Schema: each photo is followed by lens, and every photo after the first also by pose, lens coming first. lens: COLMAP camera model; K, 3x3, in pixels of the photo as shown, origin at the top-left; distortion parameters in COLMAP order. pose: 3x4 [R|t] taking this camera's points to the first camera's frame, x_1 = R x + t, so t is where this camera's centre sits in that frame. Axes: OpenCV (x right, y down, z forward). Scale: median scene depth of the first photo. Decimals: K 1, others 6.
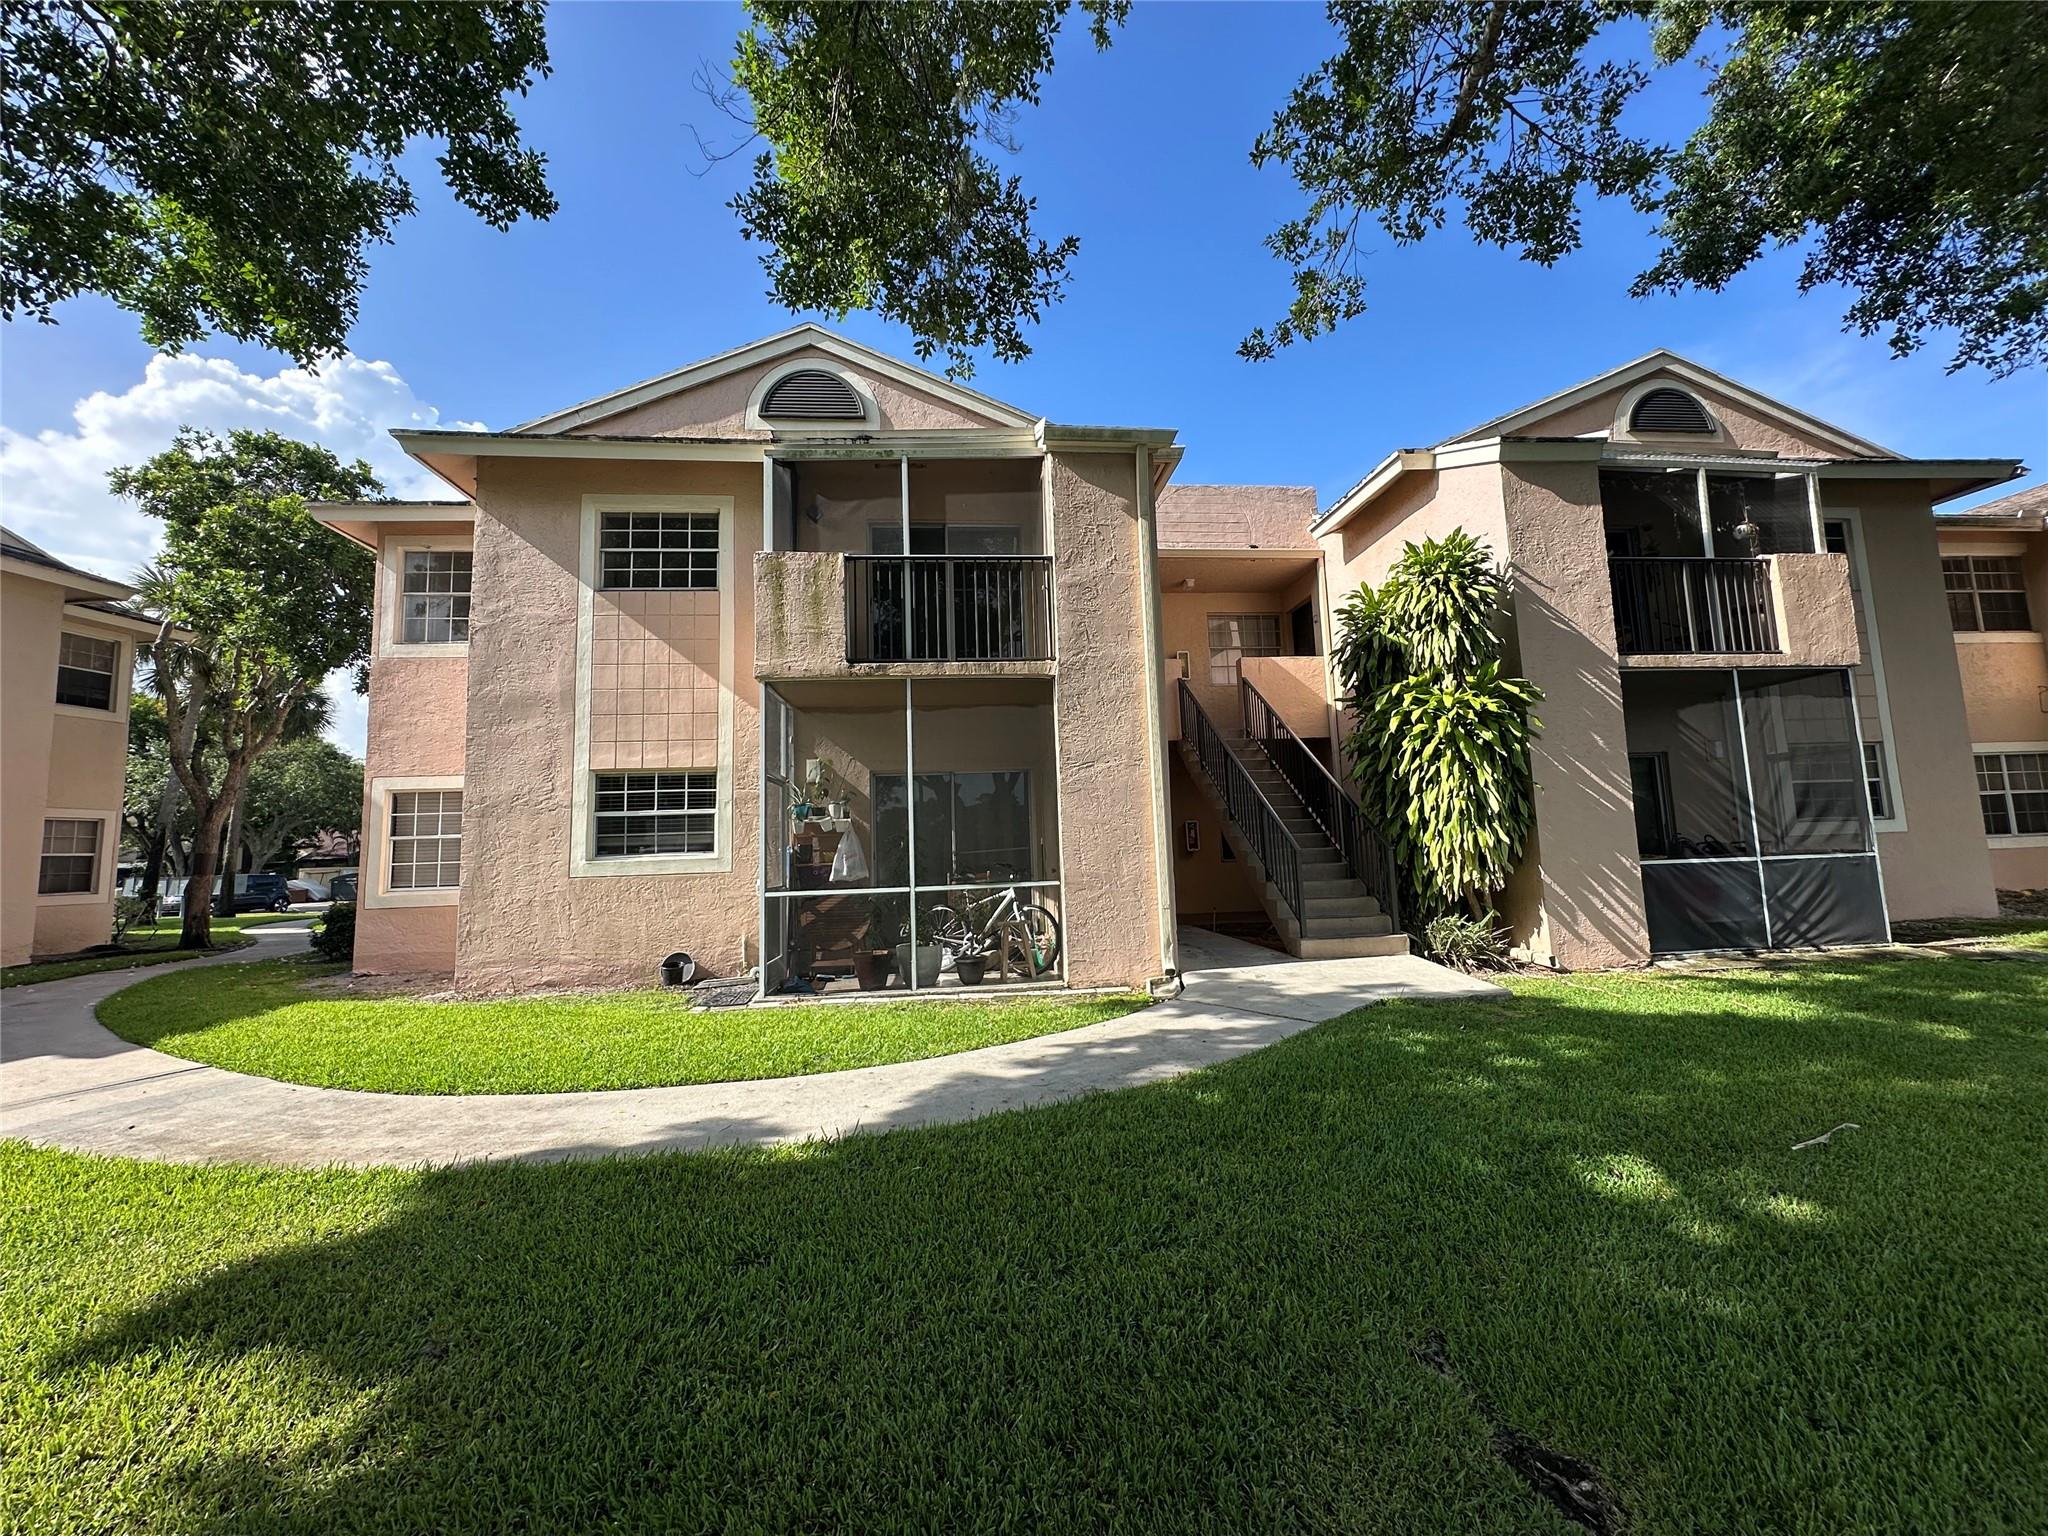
lens RADIAL K [[810.7, 0, 1035.7], [0, 810.7, 762.4], [0, 0, 1]] dist [0.000662, 0.000525]
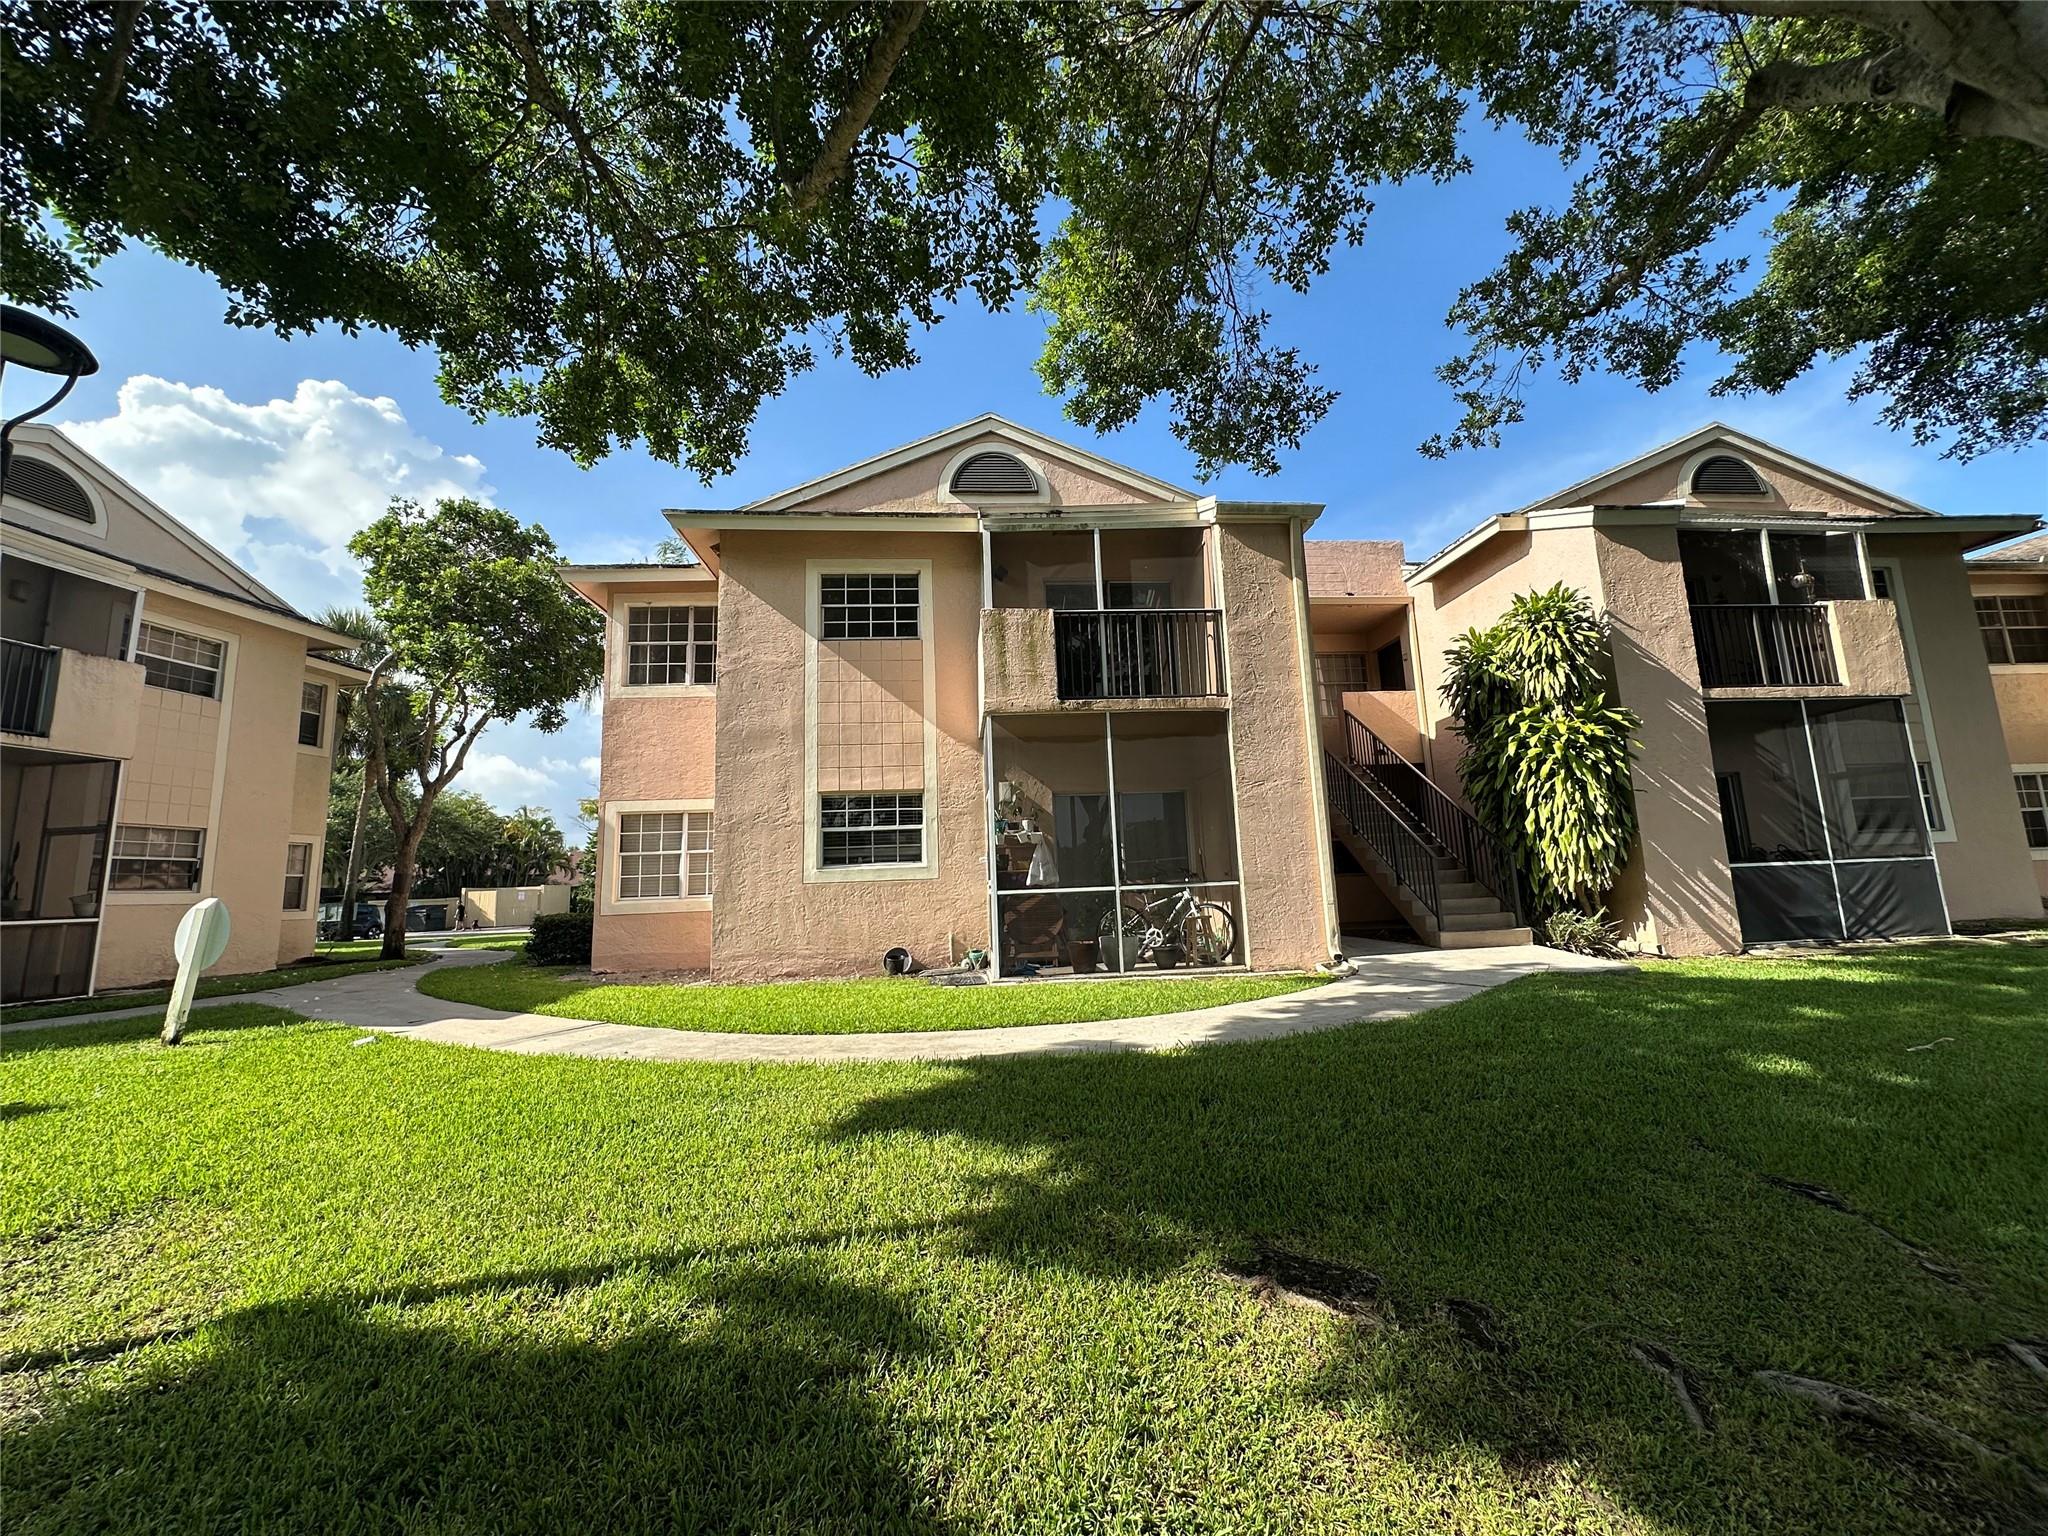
lens RADIAL K [[830.7, 0, 1018.5], [0, 830.7, 762.0], [0, 0, 1]] dist [-0.000120, 0.000444]
pose [[0.999878, -0.006208, -0.014342, -0.249004], [0.005555, 0.998965, -0.045145, 0.022657], [0.014607, 0.045060, 0.998878, -0.206381]]
